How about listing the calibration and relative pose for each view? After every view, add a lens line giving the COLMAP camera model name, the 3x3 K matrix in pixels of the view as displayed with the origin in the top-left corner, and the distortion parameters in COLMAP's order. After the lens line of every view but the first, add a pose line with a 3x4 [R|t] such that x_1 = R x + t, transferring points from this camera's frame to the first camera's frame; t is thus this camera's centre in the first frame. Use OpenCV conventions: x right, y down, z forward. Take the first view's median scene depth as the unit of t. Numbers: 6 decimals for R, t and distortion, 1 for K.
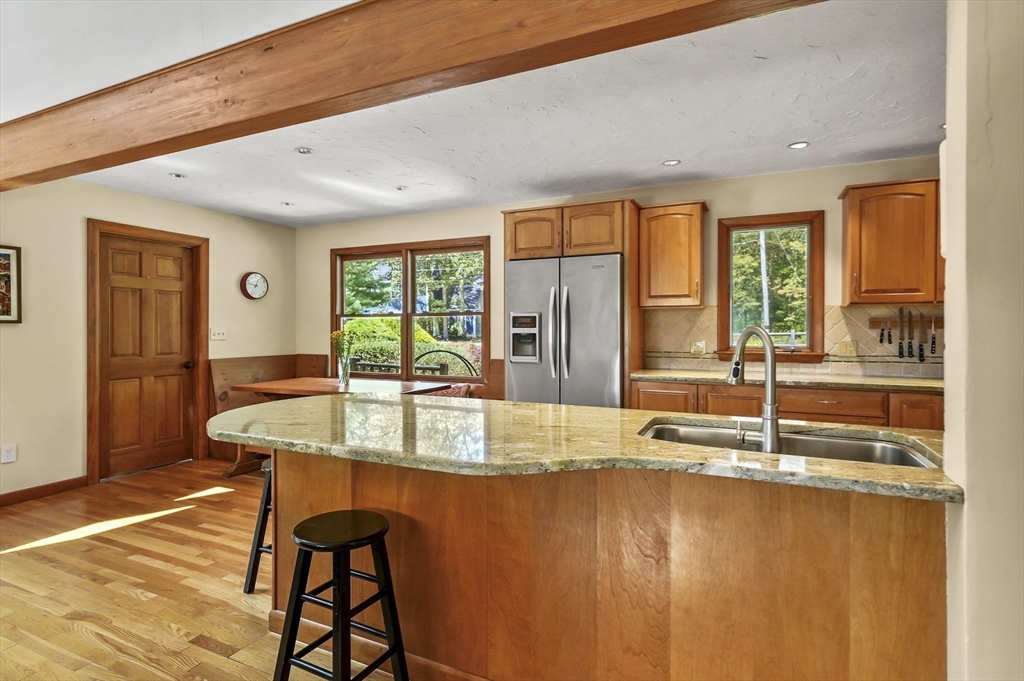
lens RADIAL K [[505.8, 0, 519.4], [0, 505.8, 342.7], [0, 0, 1]] dist [-0.010918, 0.001967]
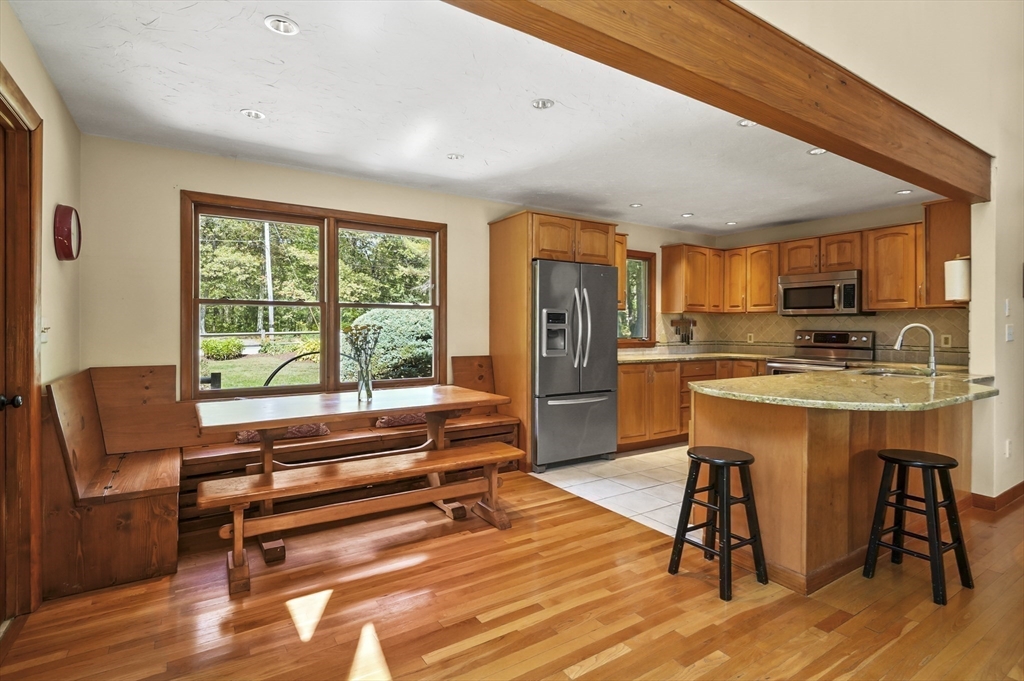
lens RADIAL K [[505.8, 0, 487.9], [0, 505.8, 338.3], [0, 0, 1]] dist [-0.010918, 0.001967]
pose [[0.549104, -0.013238, 0.835649, -0.986276], [0.019851, 0.999799, 0.002794, -0.003517], [-0.835518, 0.015054, 0.549256, 0.530371]]
